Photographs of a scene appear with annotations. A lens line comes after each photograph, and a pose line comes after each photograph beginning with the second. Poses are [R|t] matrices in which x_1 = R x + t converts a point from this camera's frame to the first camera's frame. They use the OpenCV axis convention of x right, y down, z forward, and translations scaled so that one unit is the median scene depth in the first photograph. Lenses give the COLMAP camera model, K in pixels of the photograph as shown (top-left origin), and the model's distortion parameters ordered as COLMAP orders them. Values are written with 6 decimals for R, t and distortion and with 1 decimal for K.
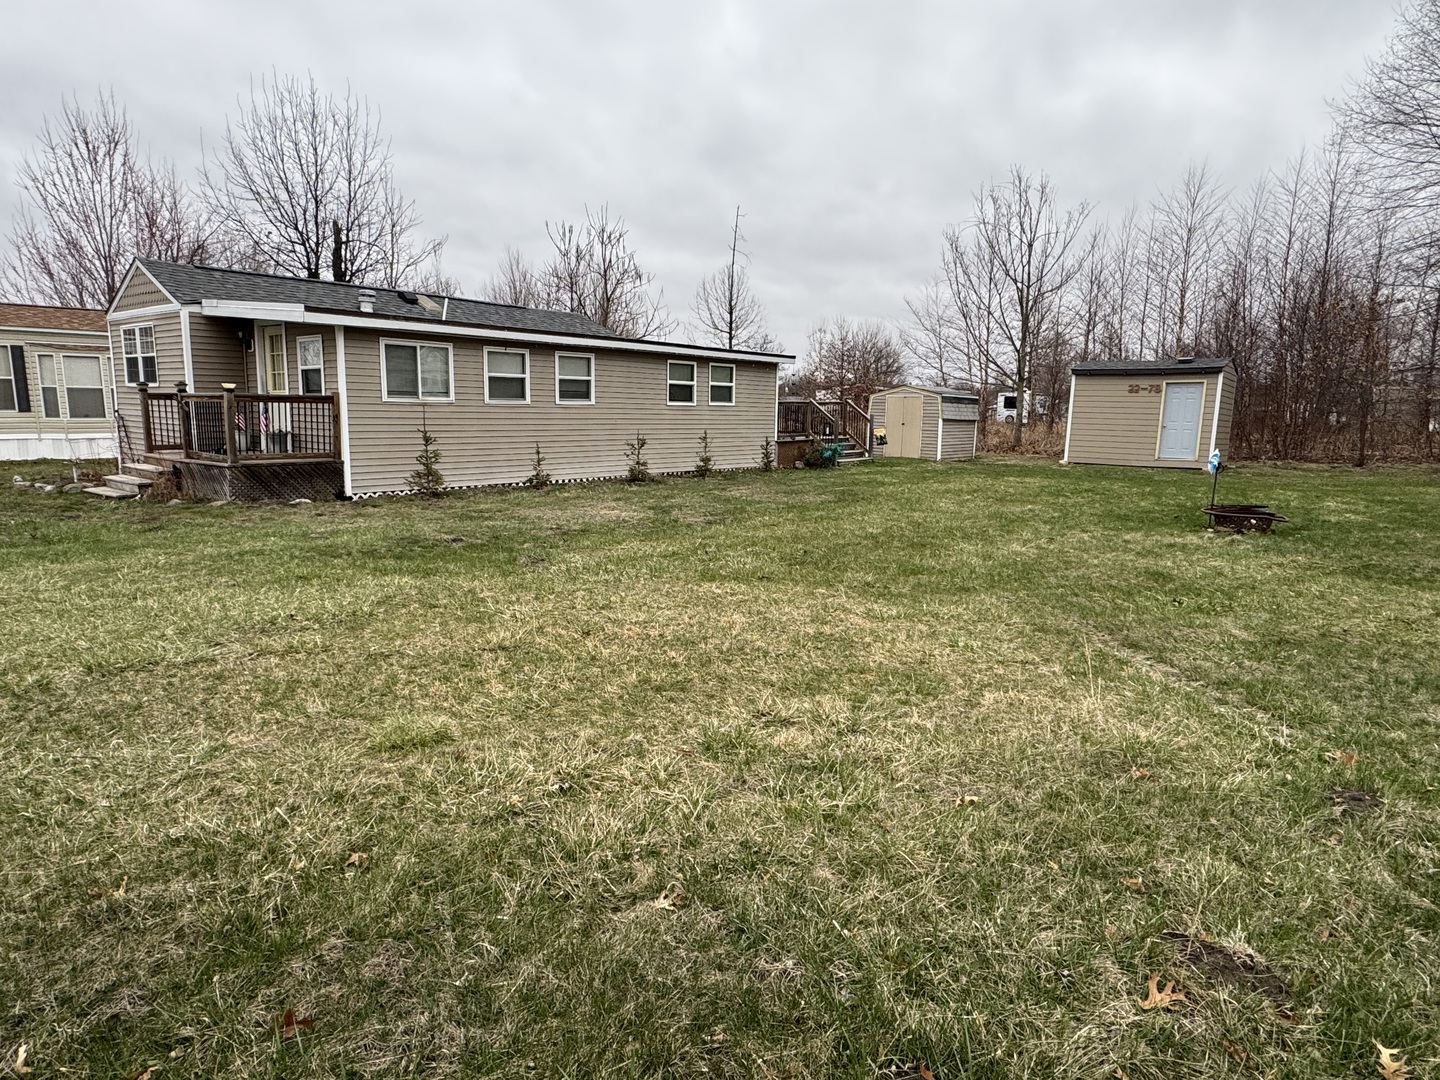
lens RADIAL K [[841.9, 0, 720.0], [0, 841.9, 540.0], [0, 0, 1]] dist [-0.006166, 0.000482]
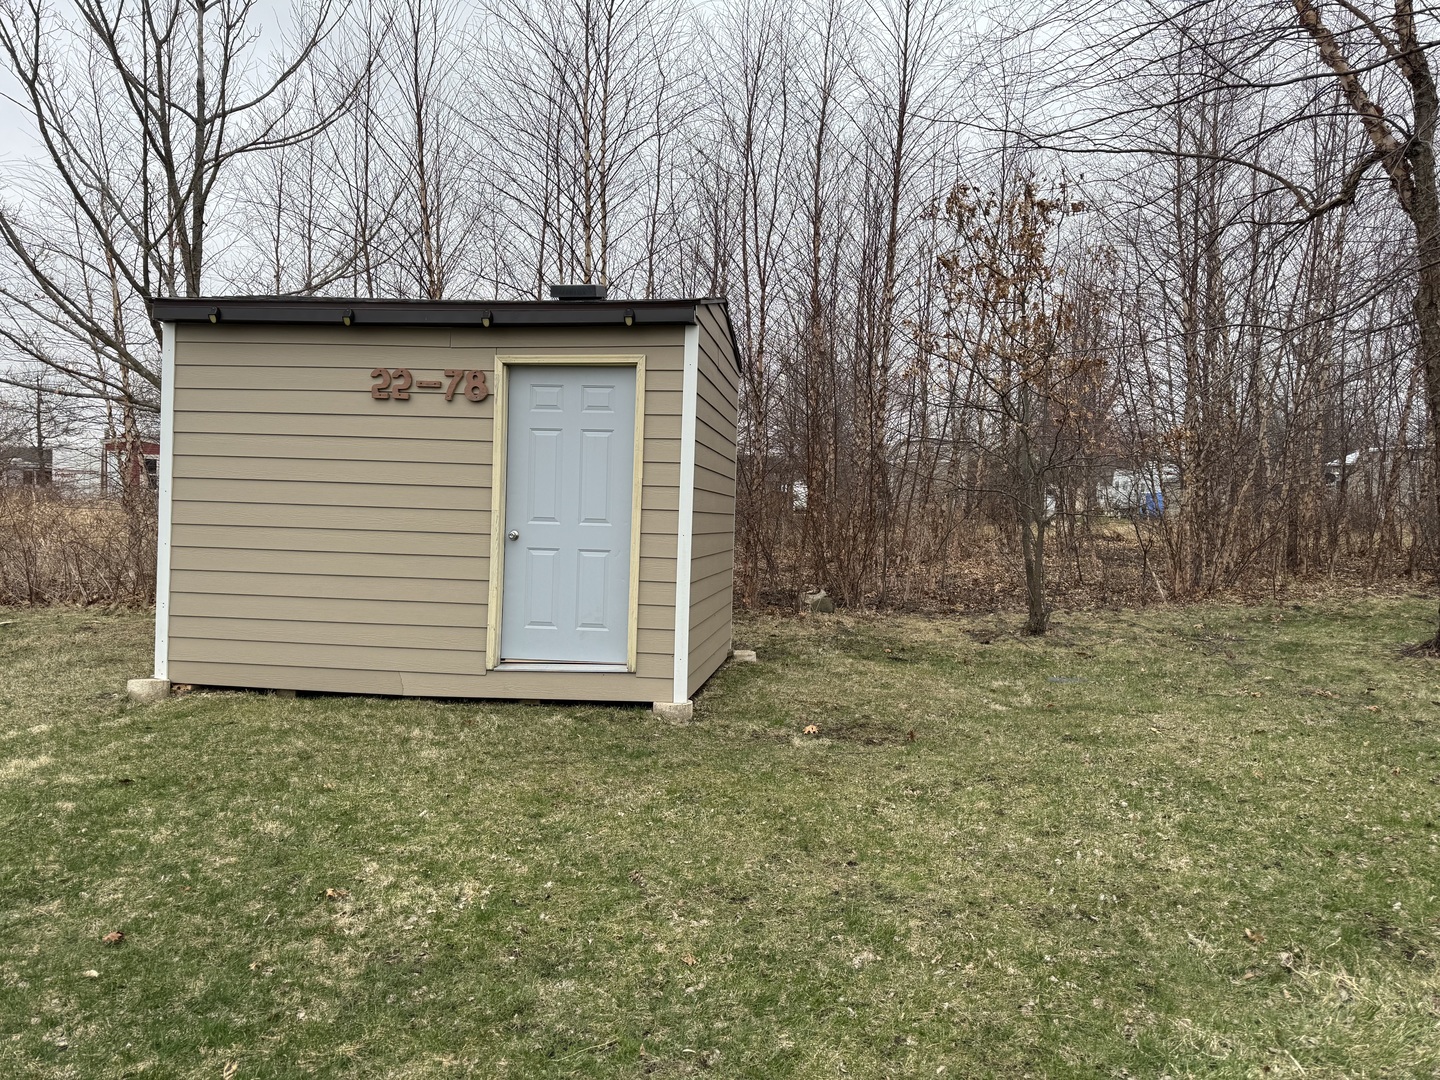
lens RADIAL K [[1014.7, 0, 720.0], [0, 1014.7, 540.0], [0, 0, 1]] dist [0.088790, -0.121635]
pose [[0.859141, -0.015408, 0.511507, 0.569591], [0.068079, 0.994103, -0.084402, -0.139168], [-0.507191, 0.107336, 0.855124, 0.945877]]
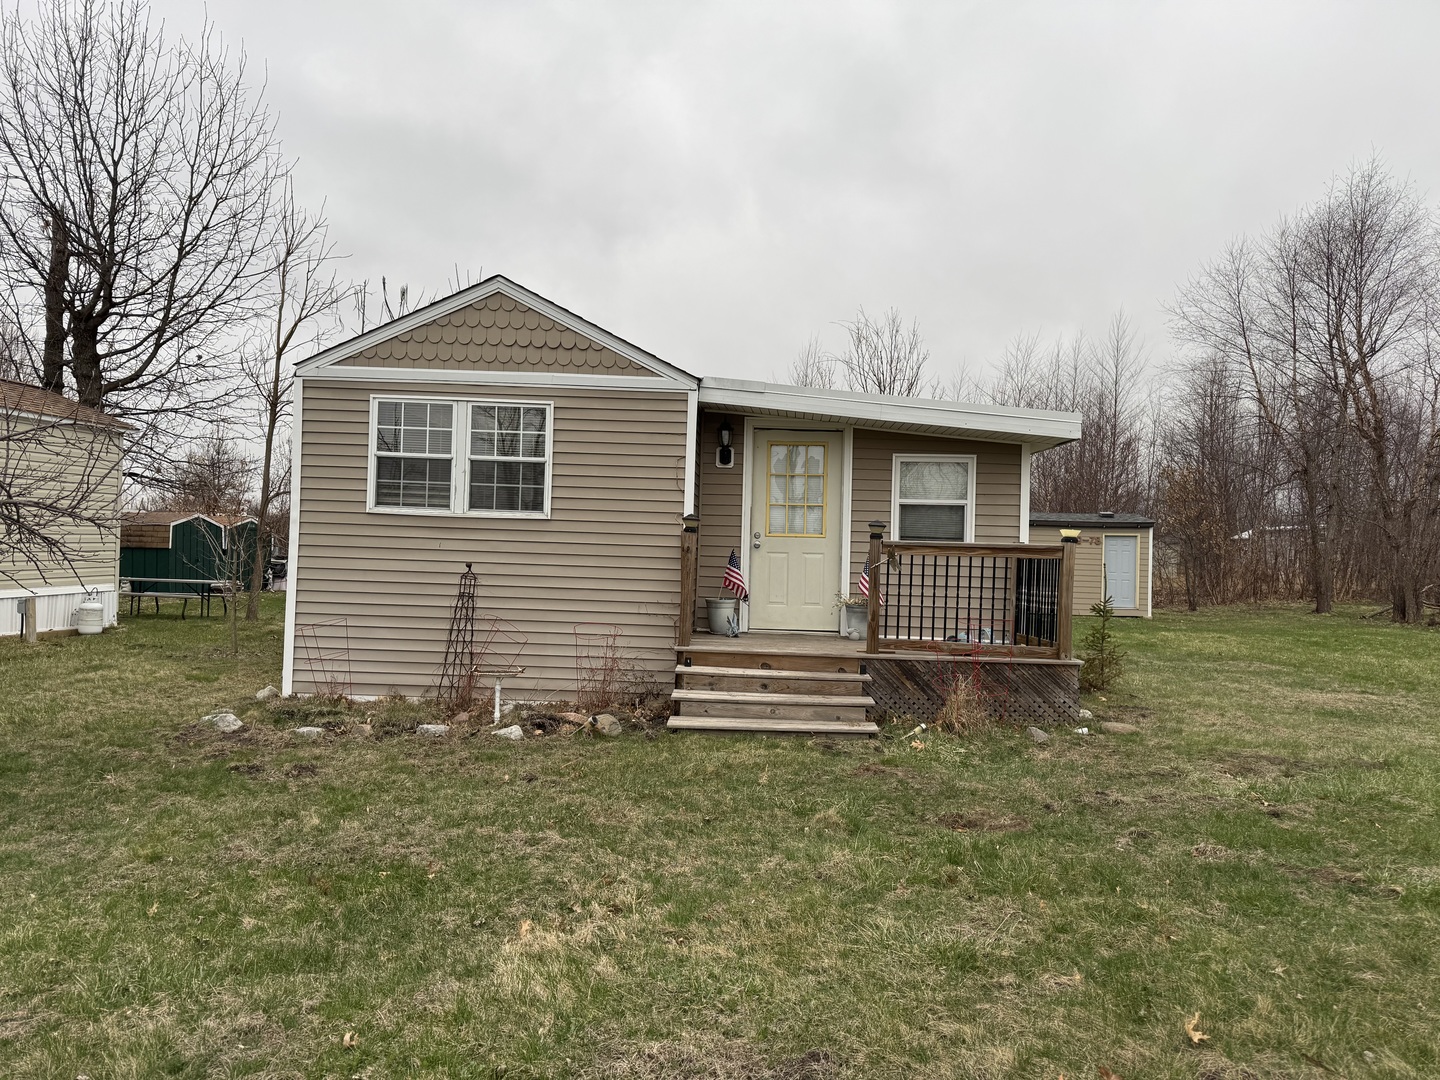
lens RADIAL K [[1011.3, 0, 721.2], [0, 1011.3, 540.6], [0, 0, 1]] dist [0.088355, -0.073366]
pose [[0.804515, 0.017587, 0.593672, -0.807772], [0.076706, 0.988113, -0.133221, -0.063485], [-0.588959, 0.152717, 0.793603, 0.360811]]
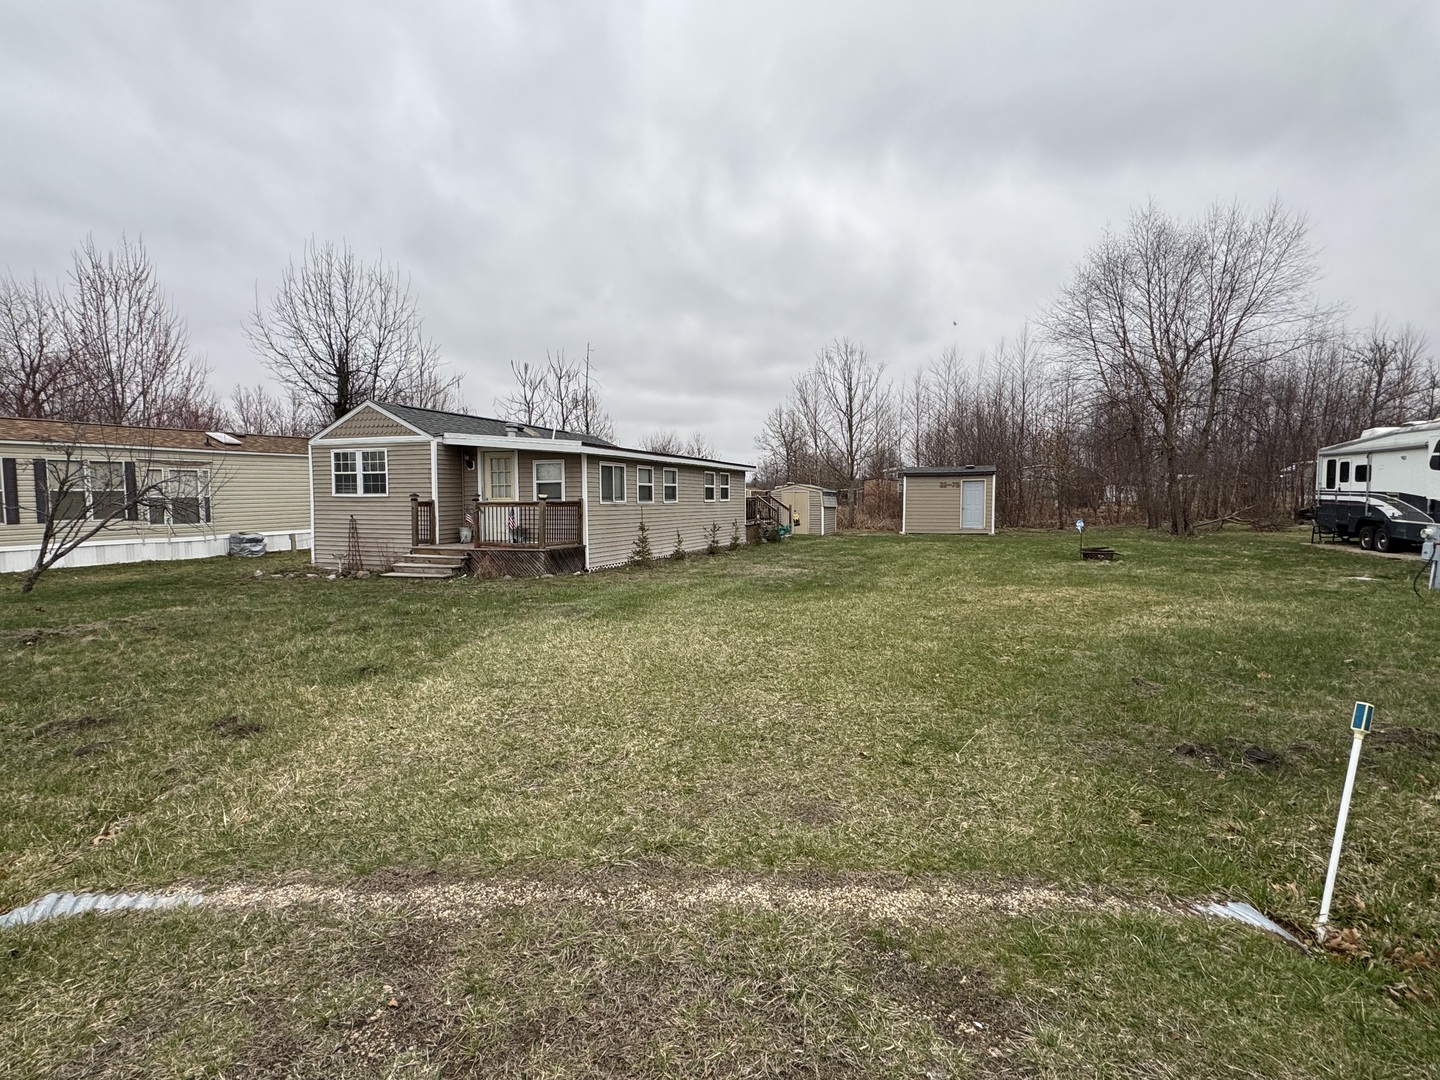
lens RADIAL K [[735.2, 0, 717.9], [0, 735.2, 535.9], [0, 0, 1]] dist [-0.001540, 0.000359]
pose [[0.947185, -0.036038, 0.318657, -0.461597], [0.069567, 0.993094, -0.094472, 0.018441], [-0.313052, 0.111651, 0.943150, -0.195228]]
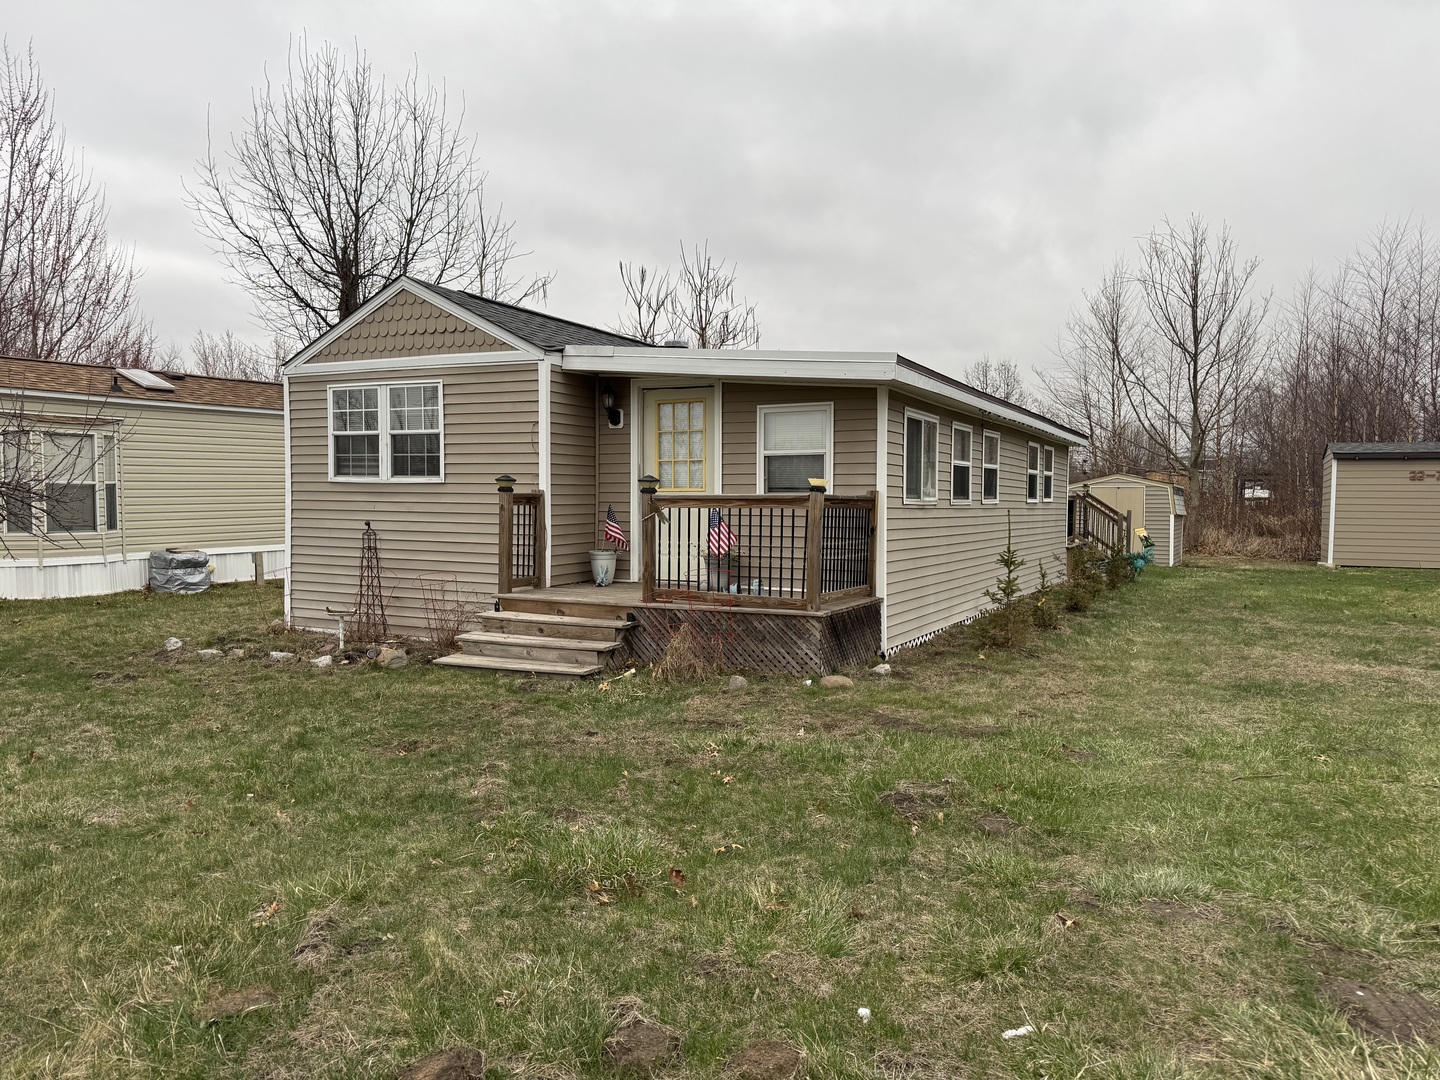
lens RADIAL K [[1014.7, 0, 720.0], [0, 1014.7, 540.0], [0, 0, 1]] dist [0.088790, -0.121635]
pose [[0.978682, -0.018368, 0.204558, -0.524641], [0.042006, 0.992840, -0.111822, -0.041520], [-0.201040, 0.118031, 0.972446, 0.201728]]
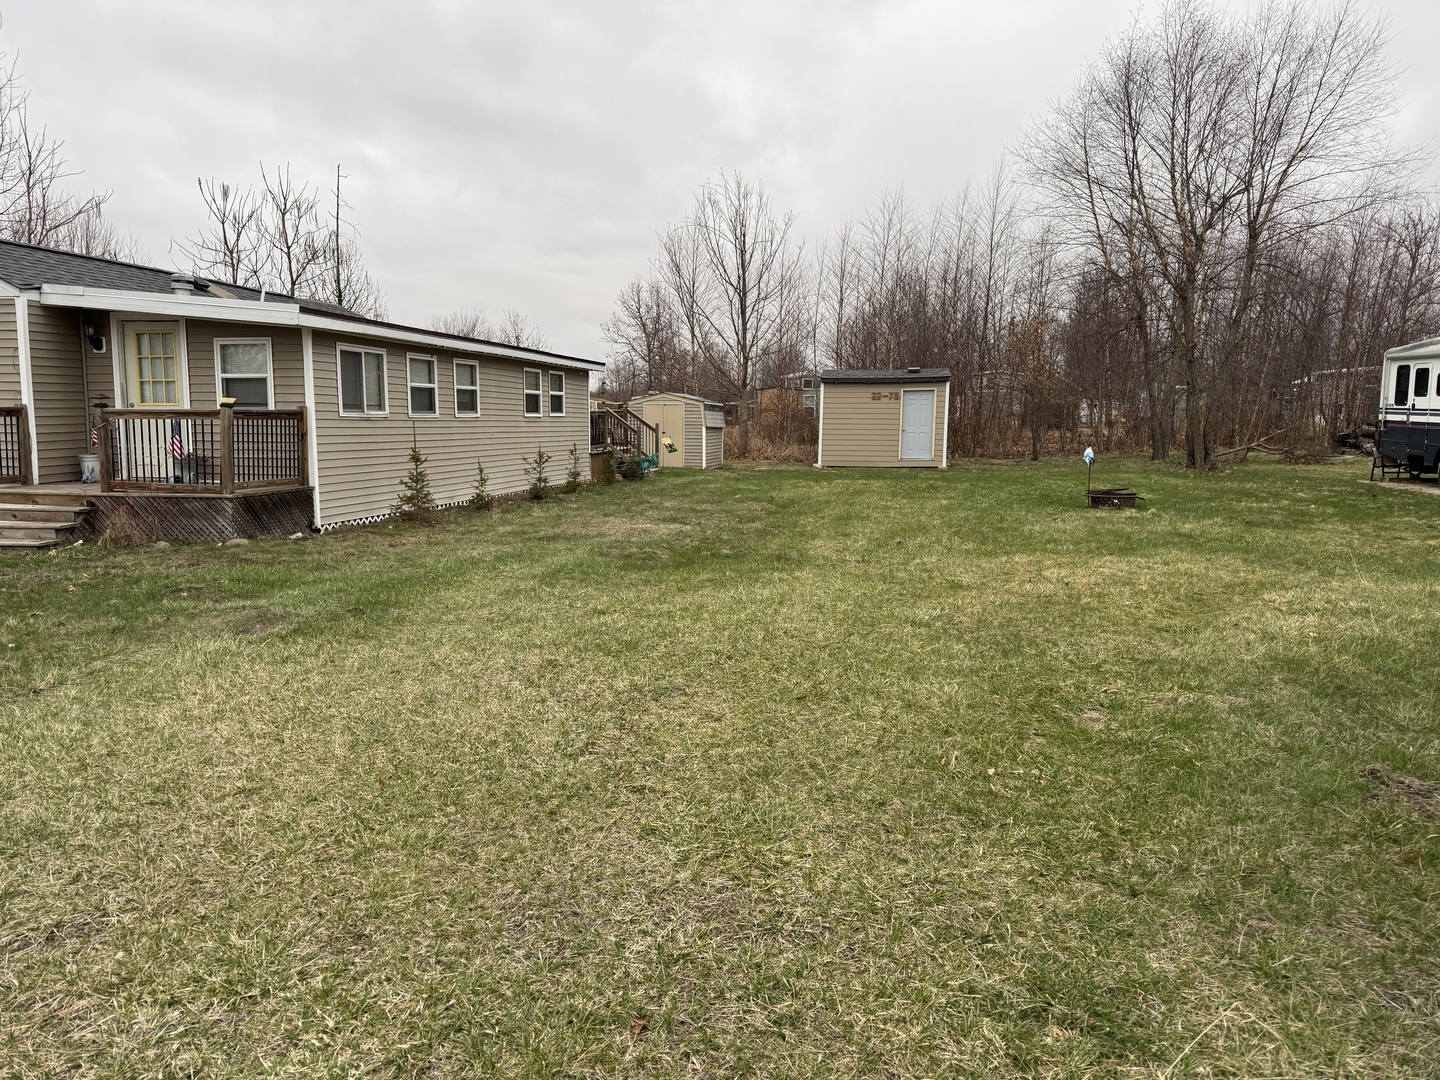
lens RADIAL K [[1014.7, 0, 720.0], [0, 1014.7, 540.0], [0, 0, 1]] dist [0.088790, -0.121635]
pose [[0.882003, -0.067008, 0.466455, -0.416670], [0.081258, 0.996638, -0.010477, 0.002519], [-0.464184, 0.047143, 0.884483, -0.075037]]
